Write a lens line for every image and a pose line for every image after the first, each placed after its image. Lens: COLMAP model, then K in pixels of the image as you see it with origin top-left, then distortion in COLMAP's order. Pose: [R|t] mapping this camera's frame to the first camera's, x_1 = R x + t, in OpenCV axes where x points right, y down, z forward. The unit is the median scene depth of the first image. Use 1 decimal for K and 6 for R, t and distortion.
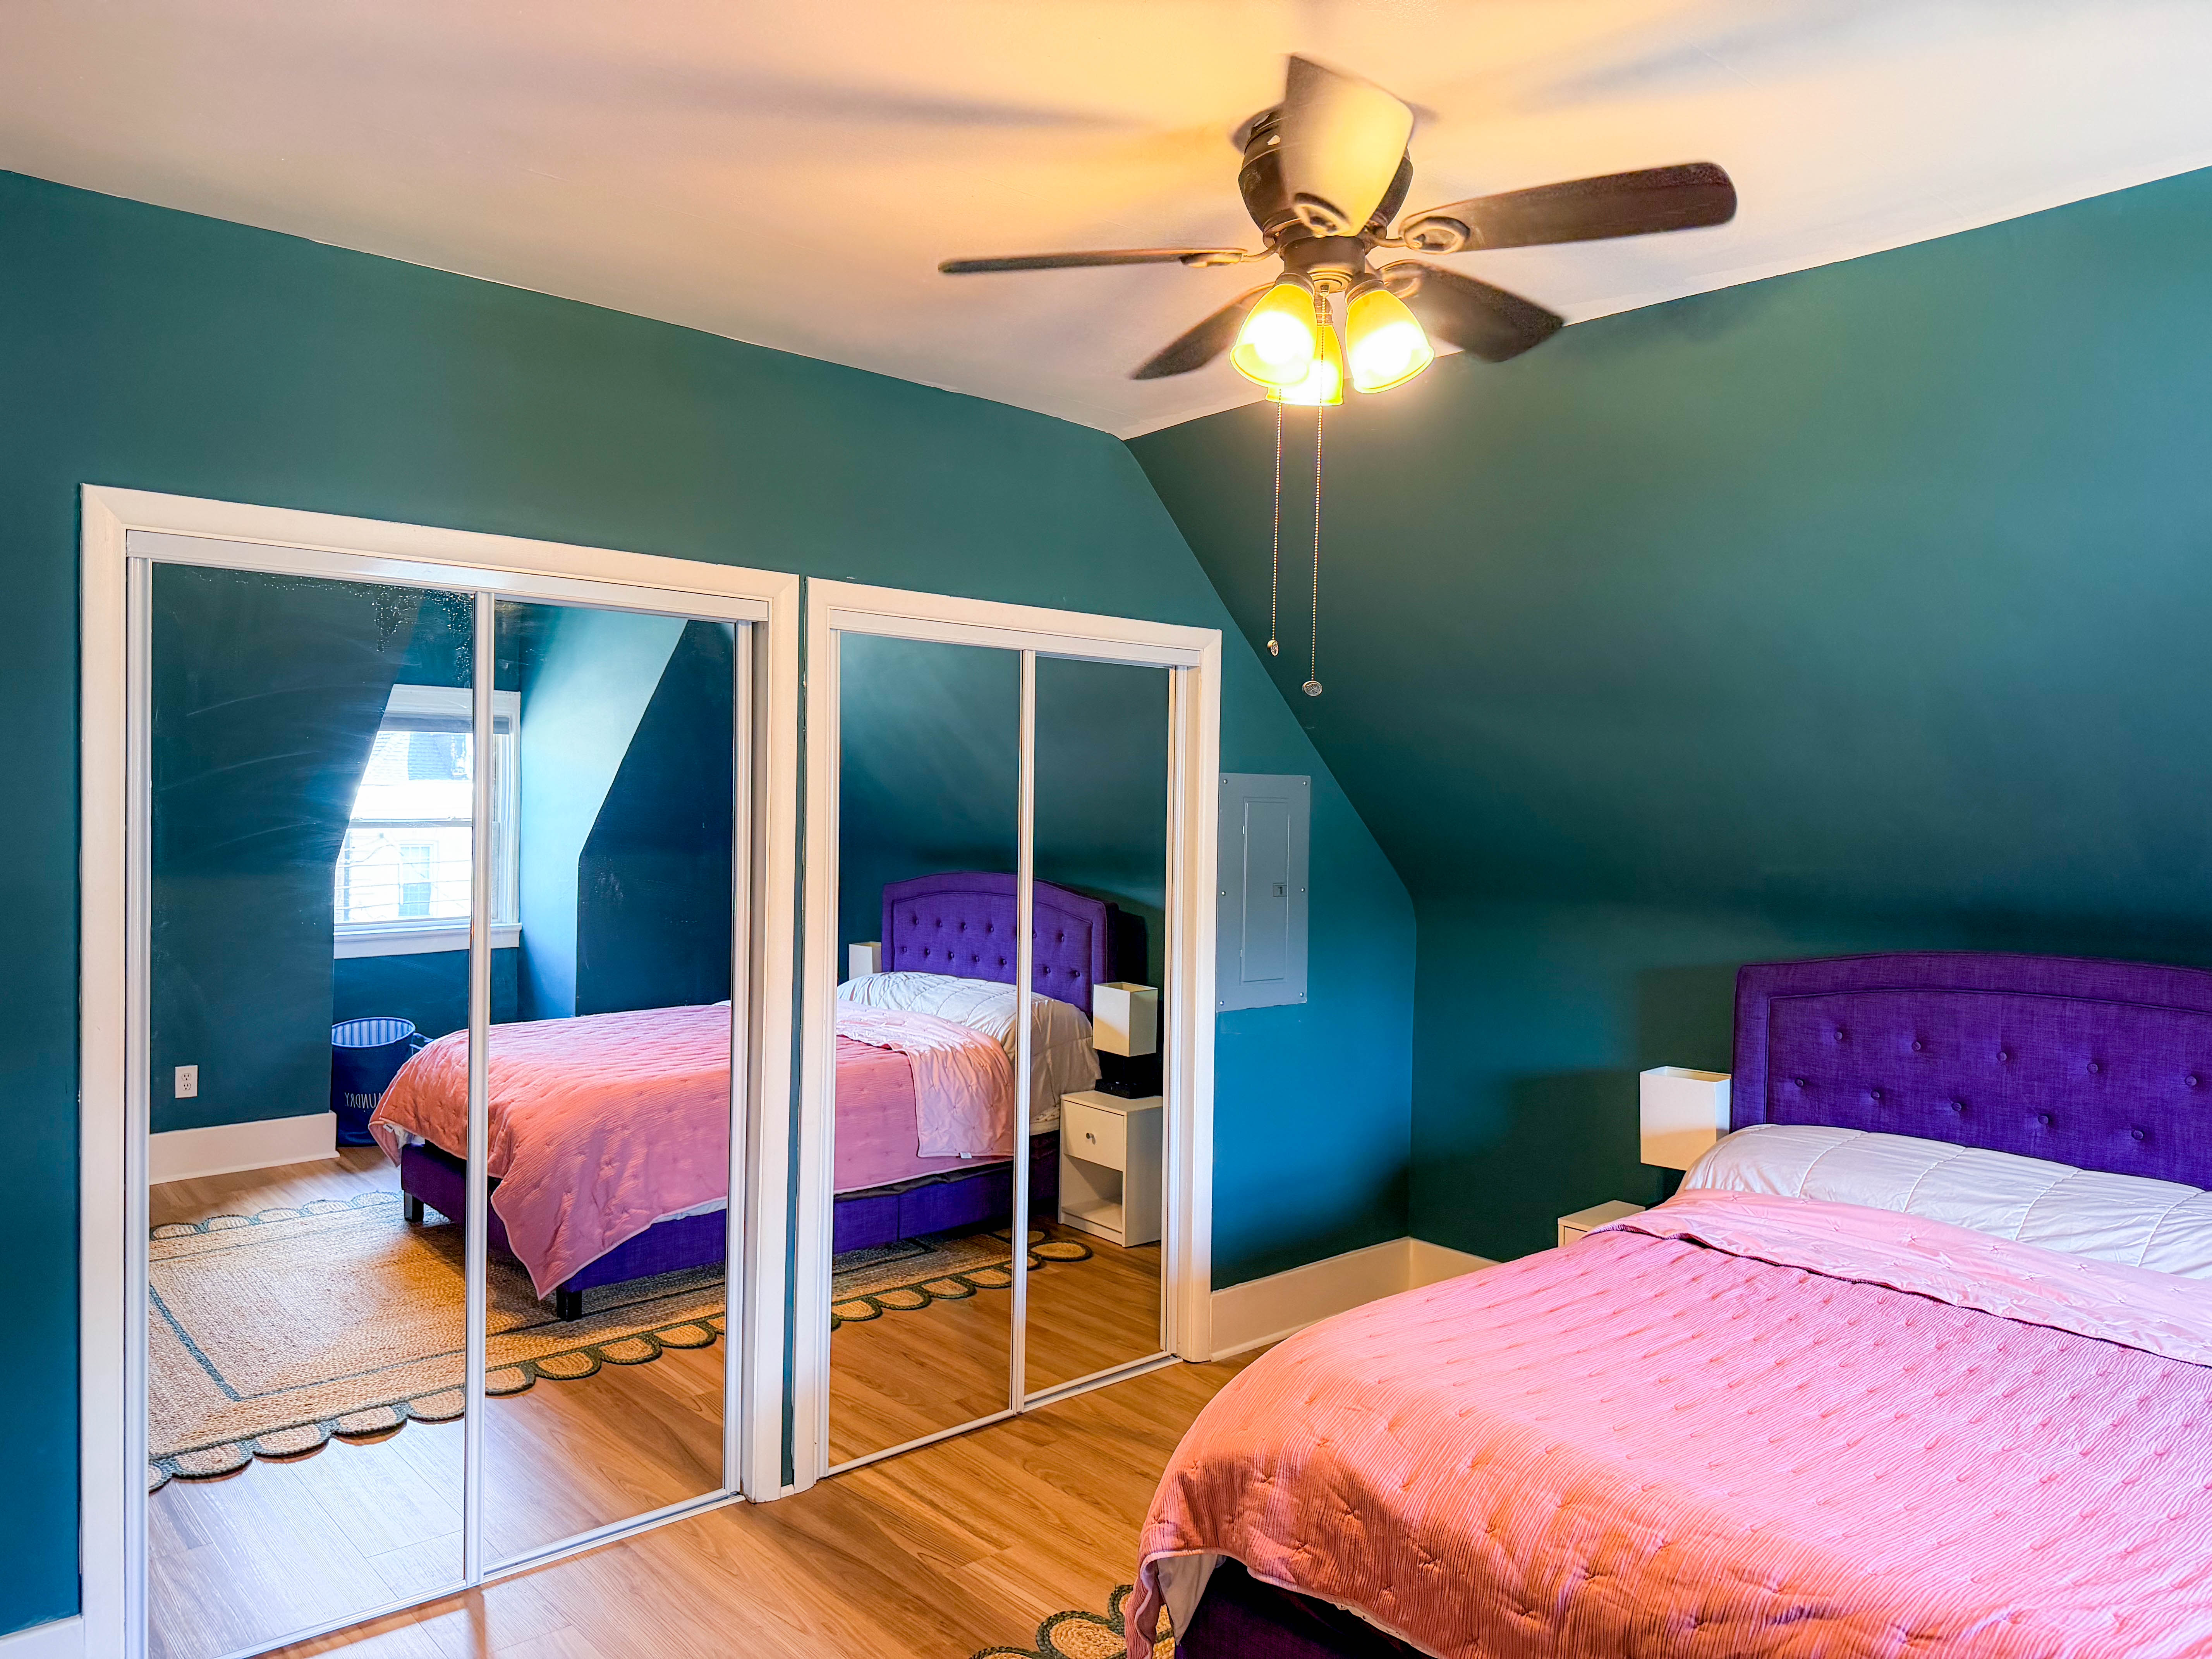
lens RADIAL K [[1534.6, 0, 1106.0], [0, 1534.6, 829.5], [0, 0, 1]] dist [-0.004007, -0.002371]
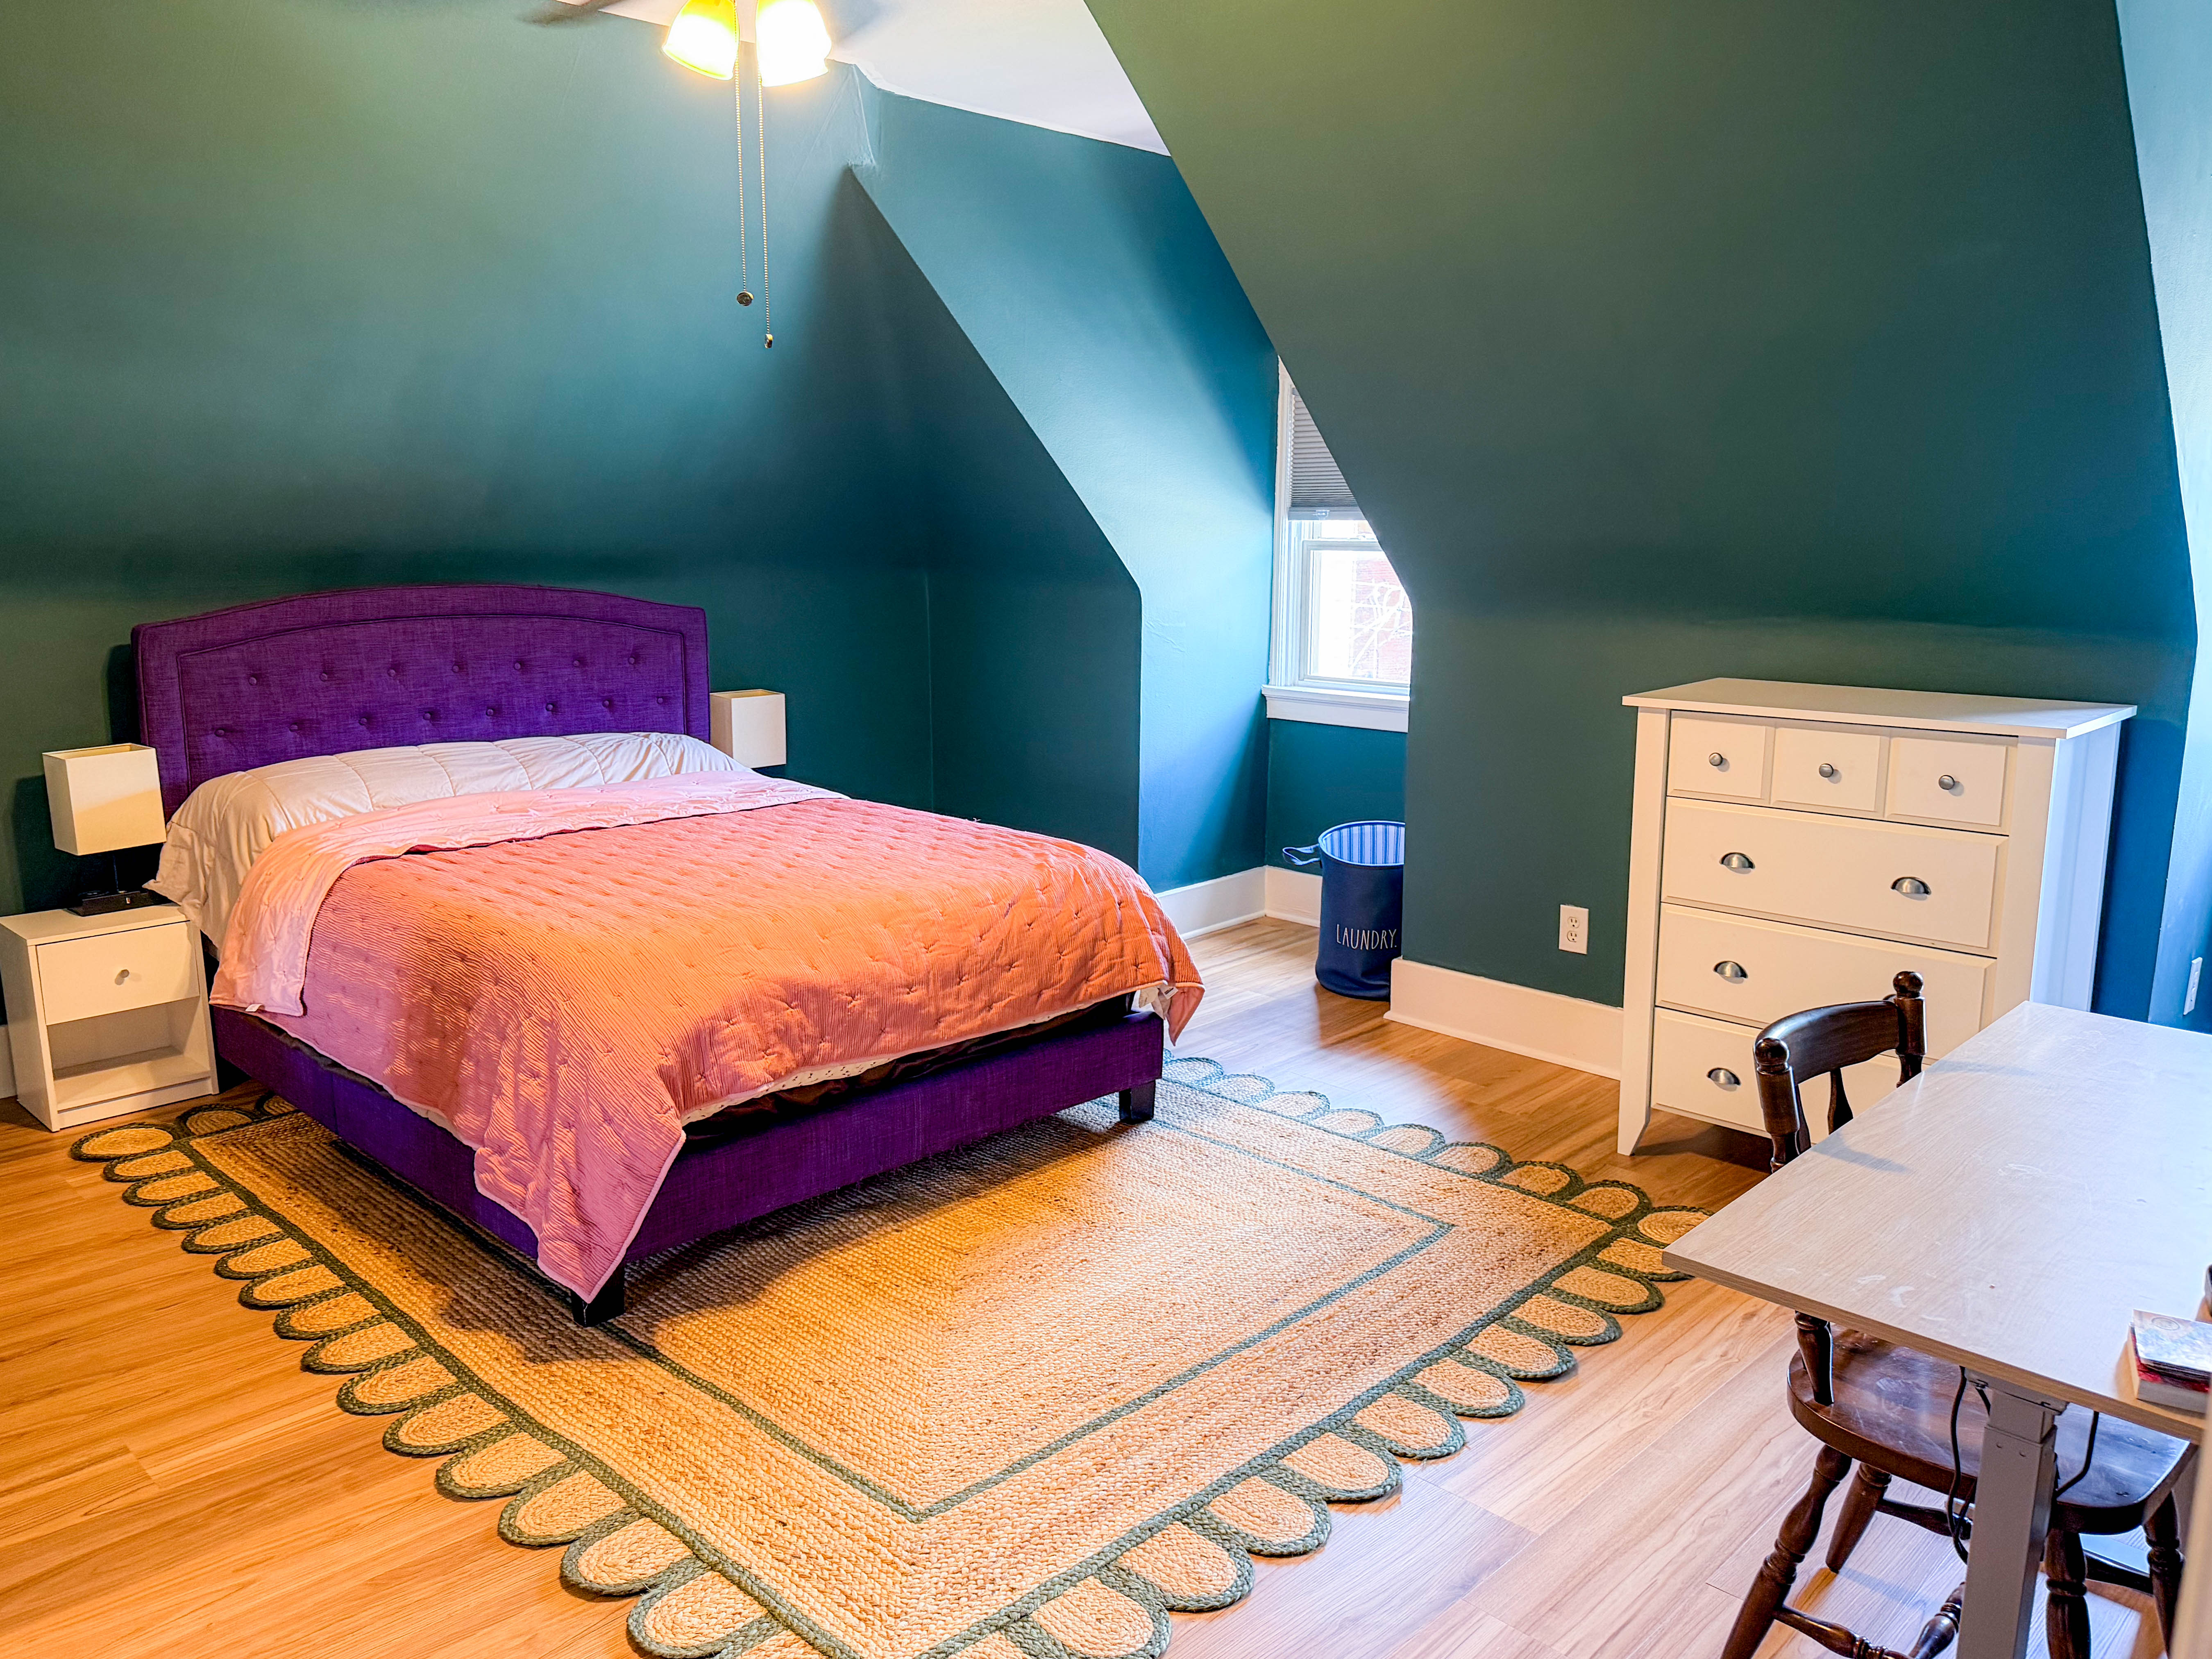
lens RADIAL K [[1675.5, 0, 1106.0], [0, 1675.5, 829.5], [0, 0, 1]] dist [-0.009239, -0.013653]
pose [[-0.067294, -0.202663, 0.976934, -0.820050], [0.011571, 0.978929, 0.203874, 0.006357], [-0.997666, 0.025024, -0.063531, 0.548773]]
